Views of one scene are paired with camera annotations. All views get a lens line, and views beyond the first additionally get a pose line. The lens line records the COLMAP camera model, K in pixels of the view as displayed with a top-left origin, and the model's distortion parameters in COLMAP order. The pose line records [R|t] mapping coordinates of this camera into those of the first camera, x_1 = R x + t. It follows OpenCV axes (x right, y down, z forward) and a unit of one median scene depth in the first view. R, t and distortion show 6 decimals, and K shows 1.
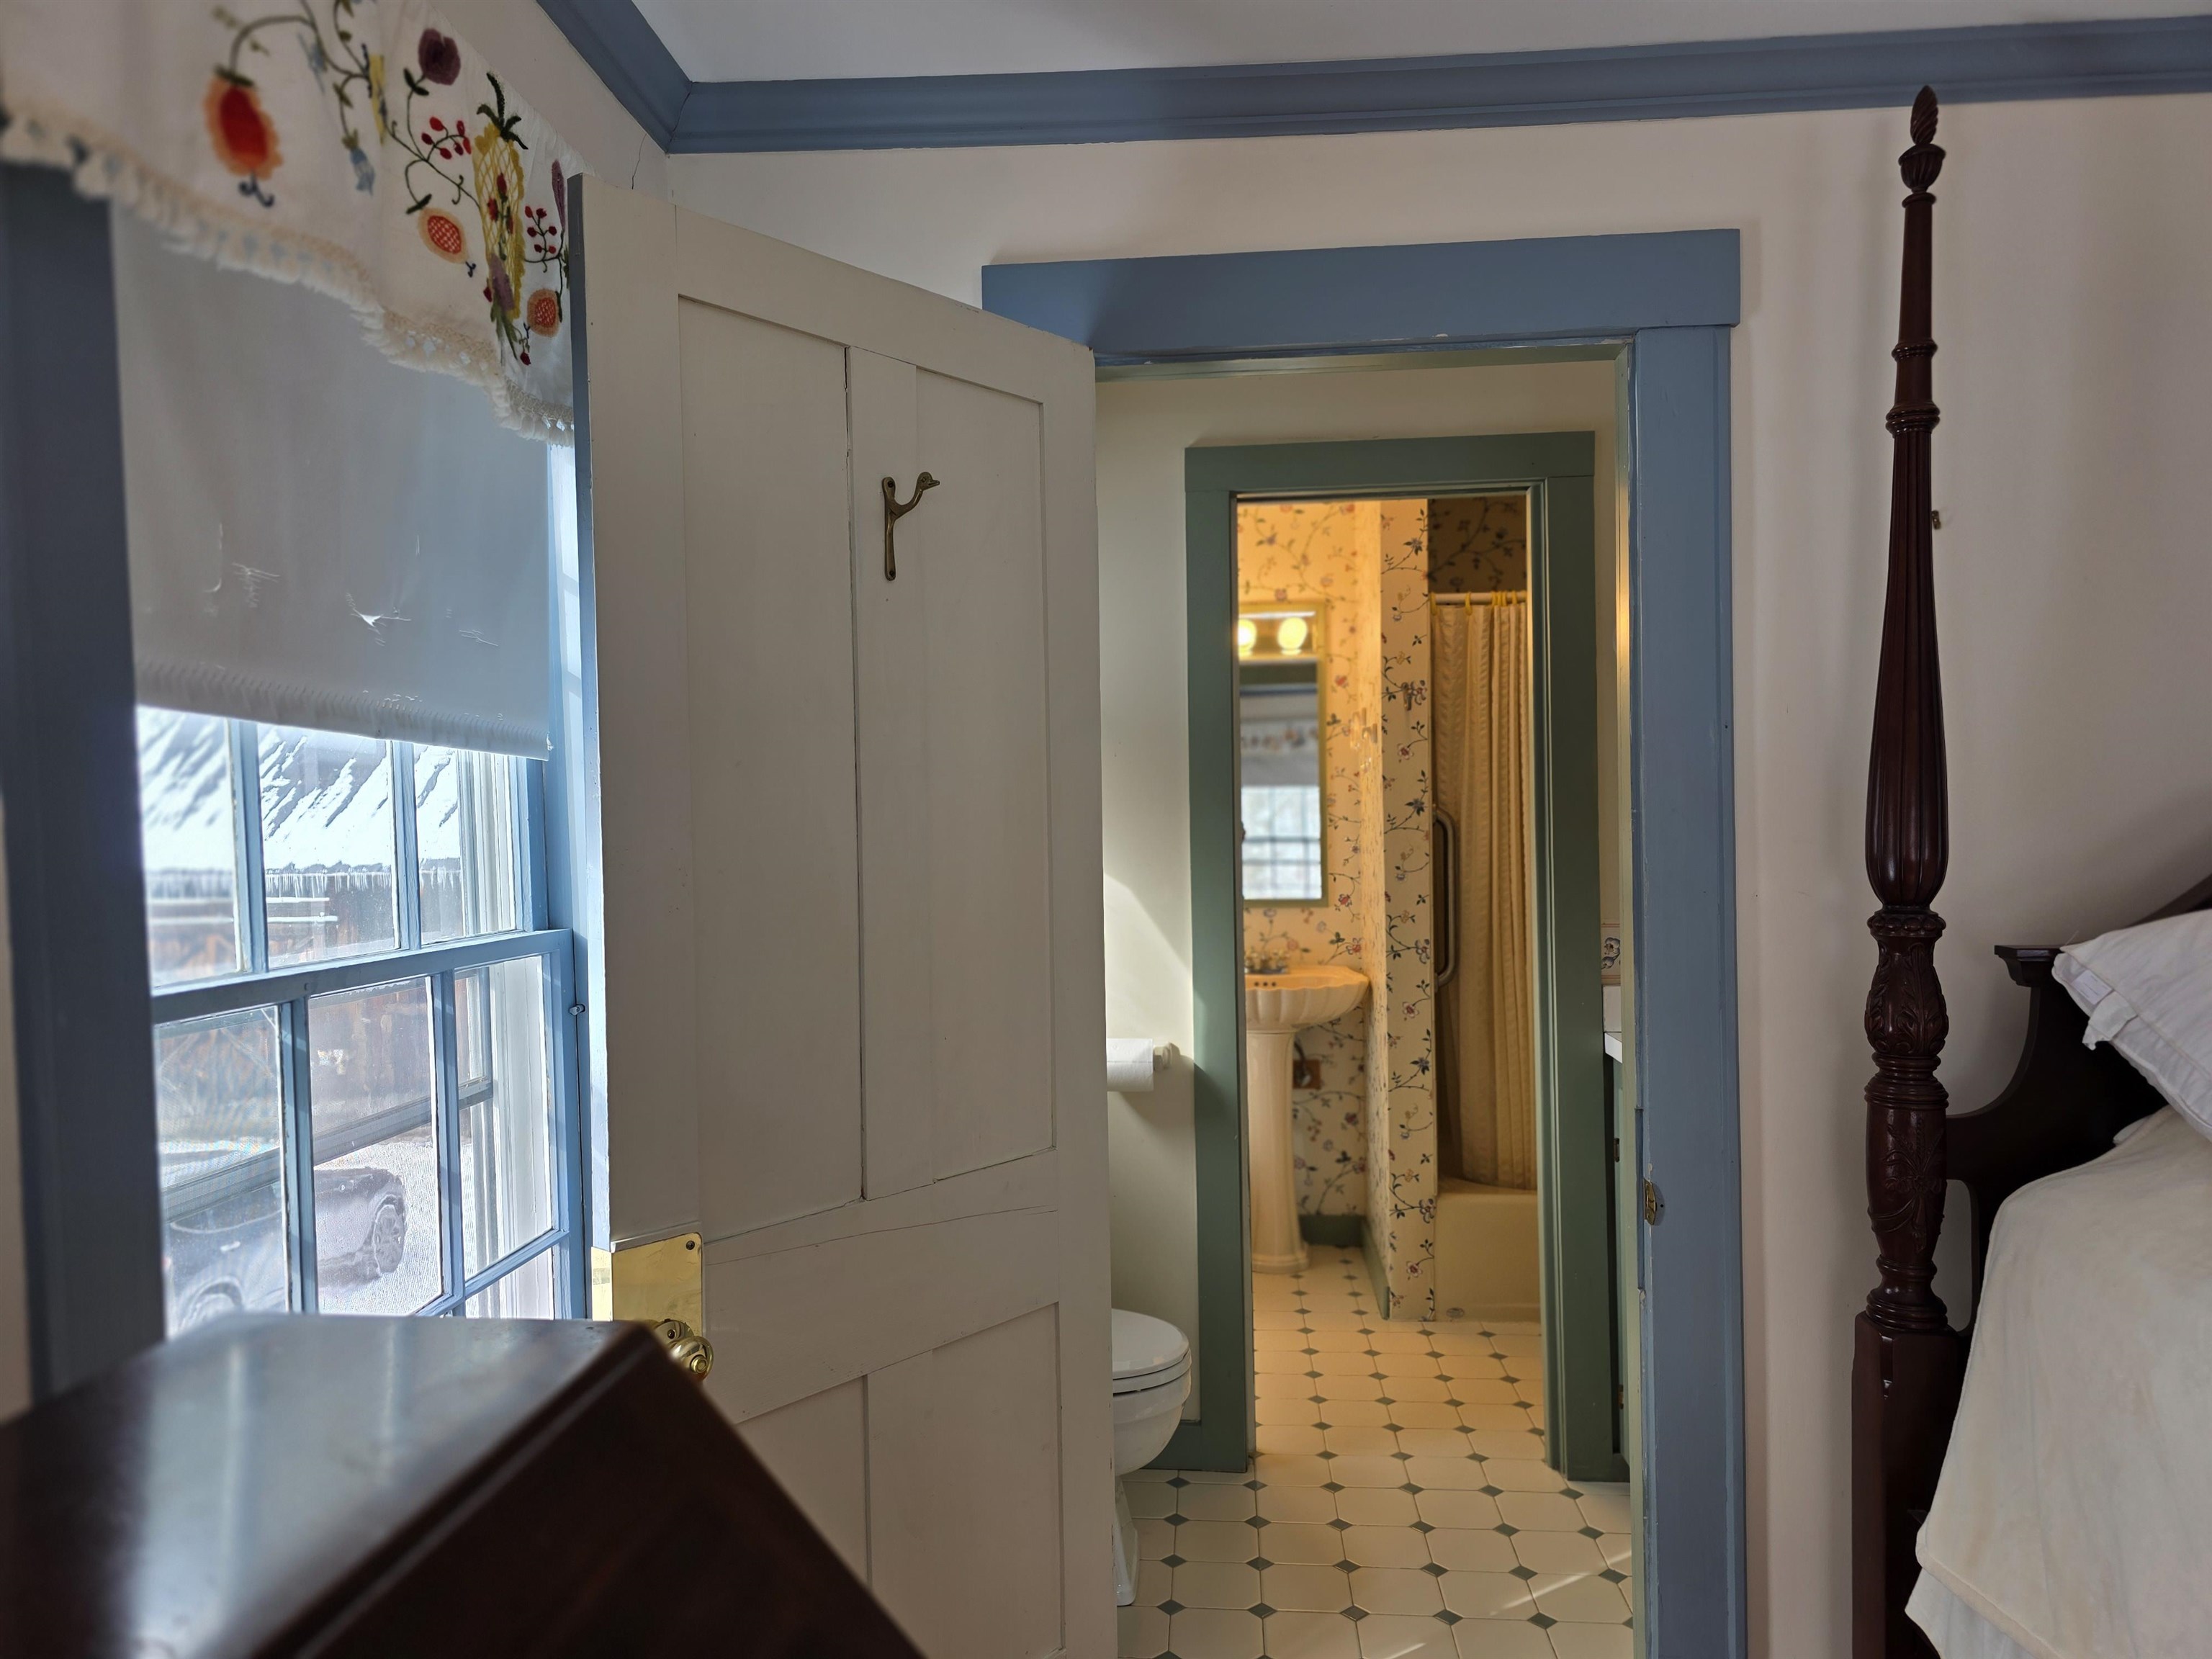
lens RADIAL K [[1482.2, 0, 1110.3], [0, 1482.2, 821.6], [0, 0, 1]] dist [0.063862, -0.051727]
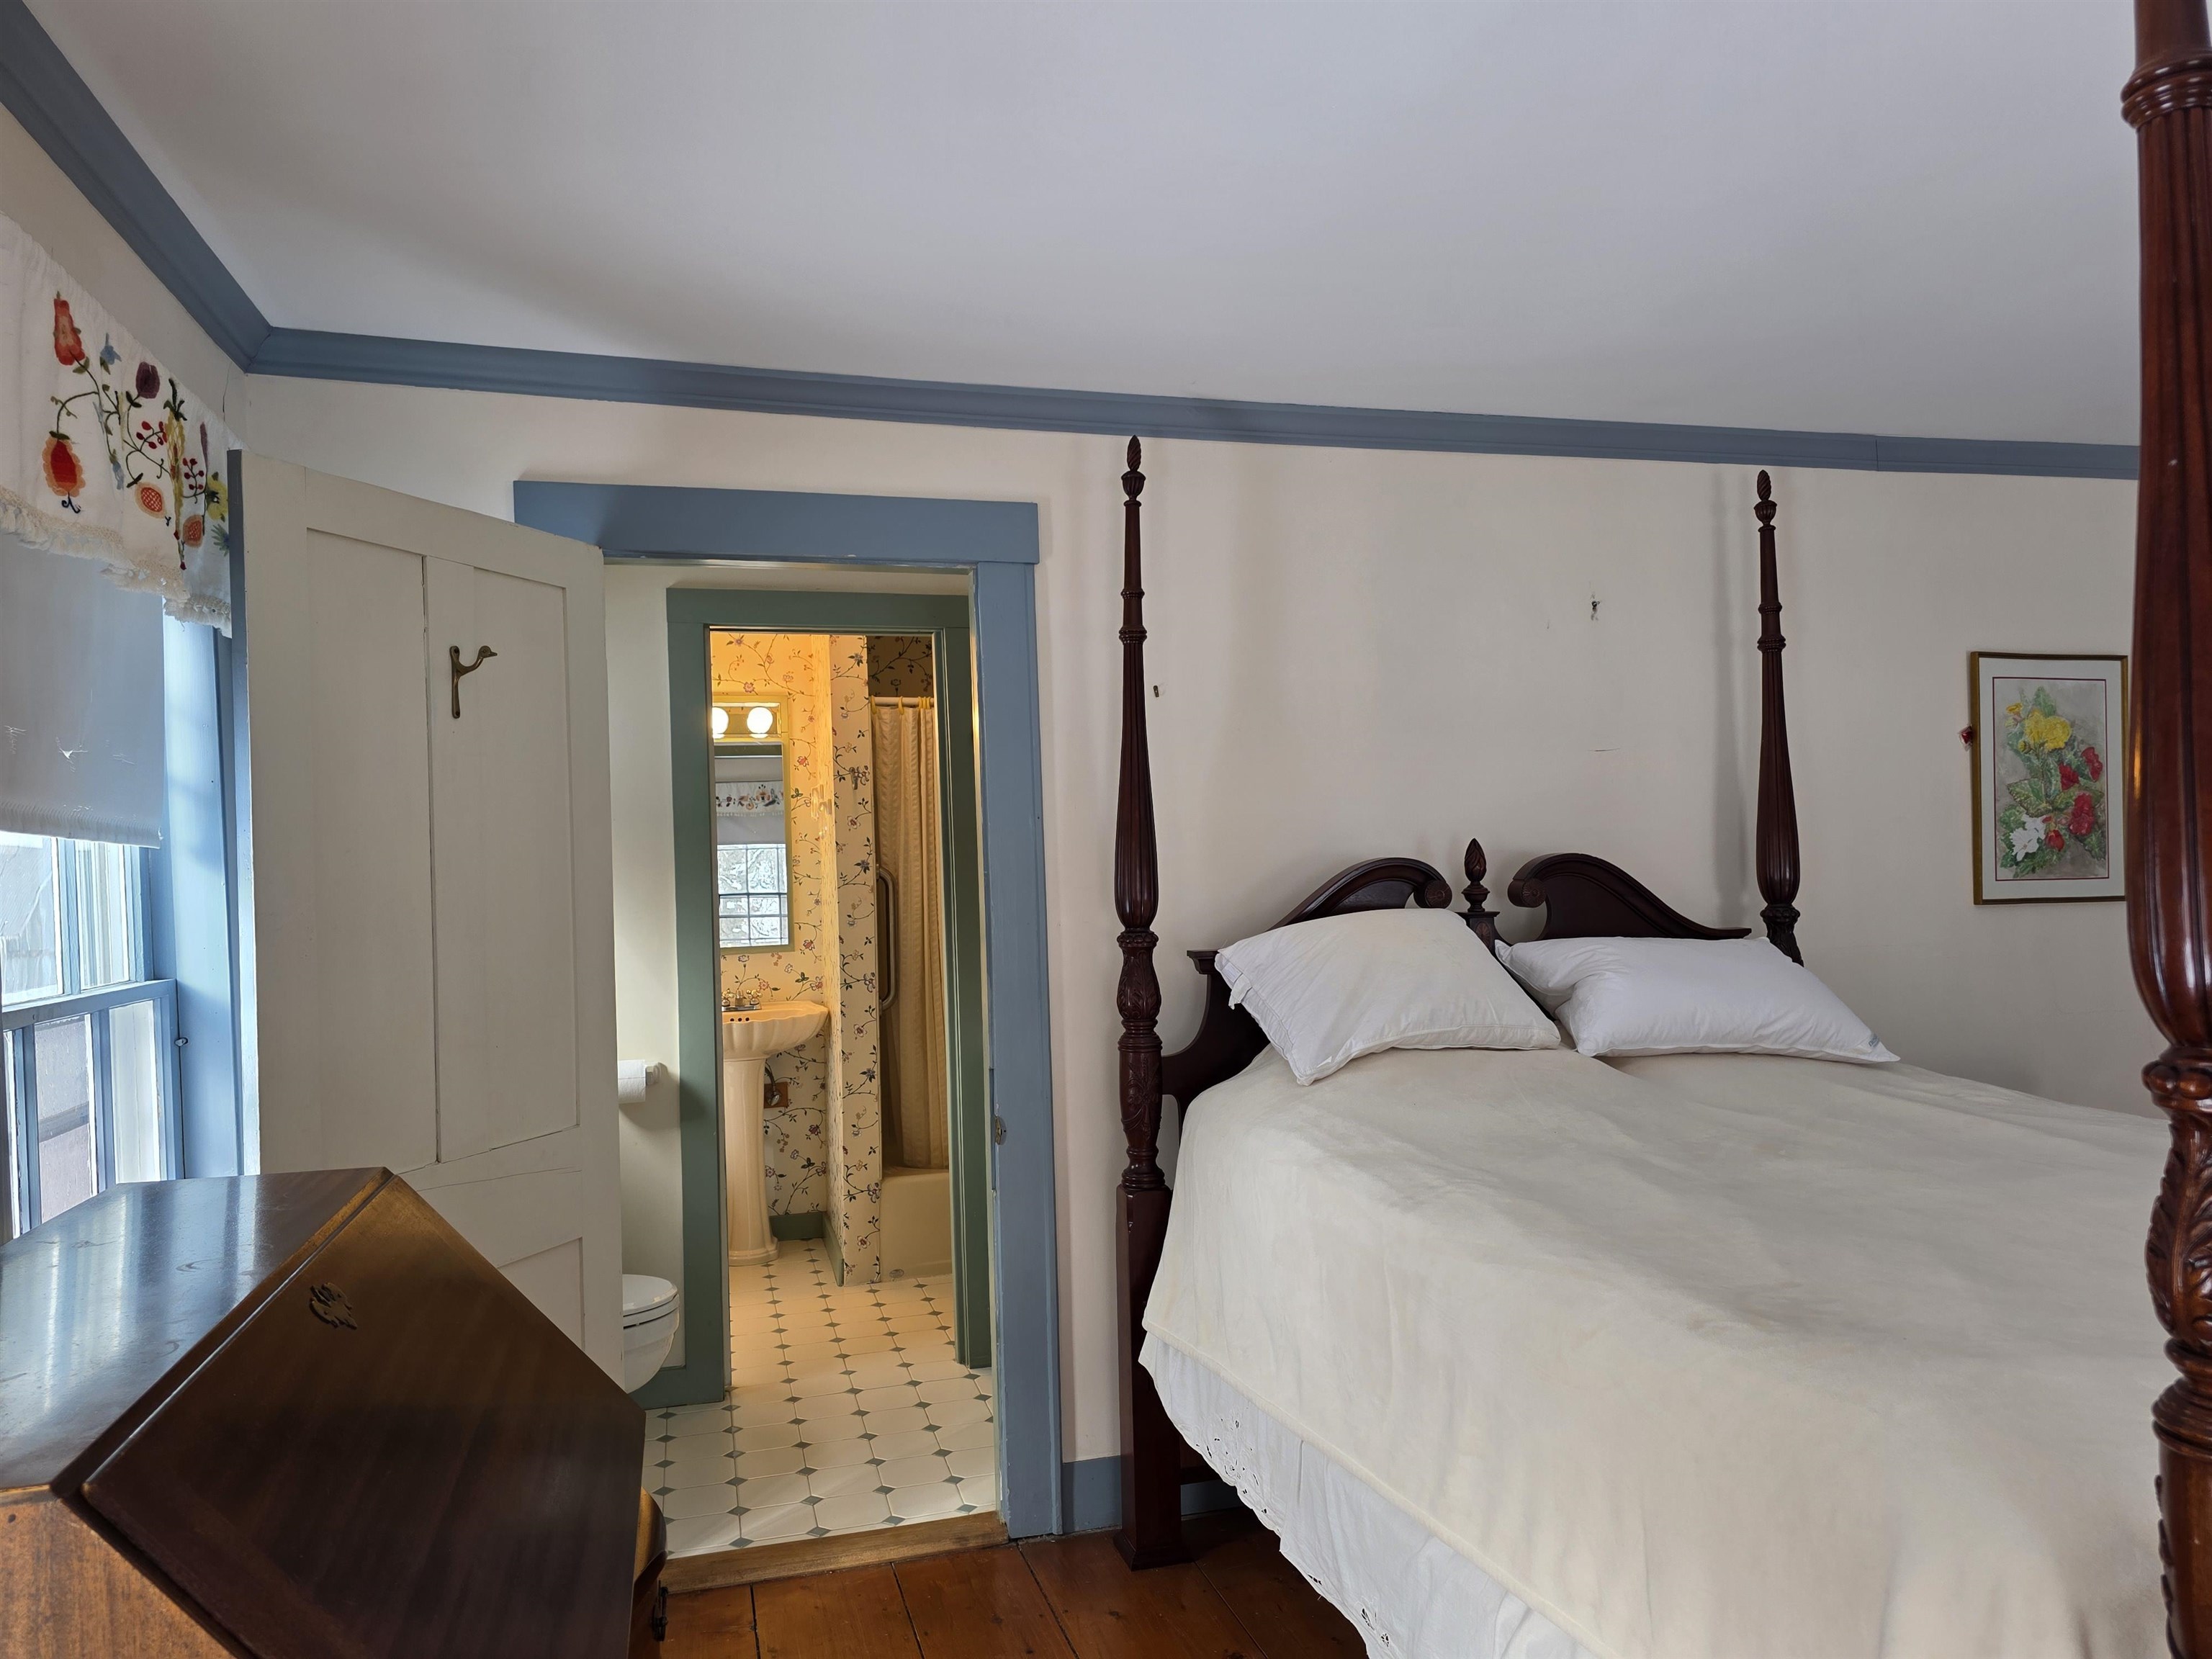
lens RADIAL K [[1482.2, 0, 1105.7], [0, 1482.2, 835.9], [0, 0, 1]] dist [0.063862, -0.051727]
pose [[0.941157, -0.008044, 0.337875, -0.034200], [0.016743, 0.999599, -0.022840, -0.006030], [-0.337556, 0.027153, 0.940914, -0.366983]]
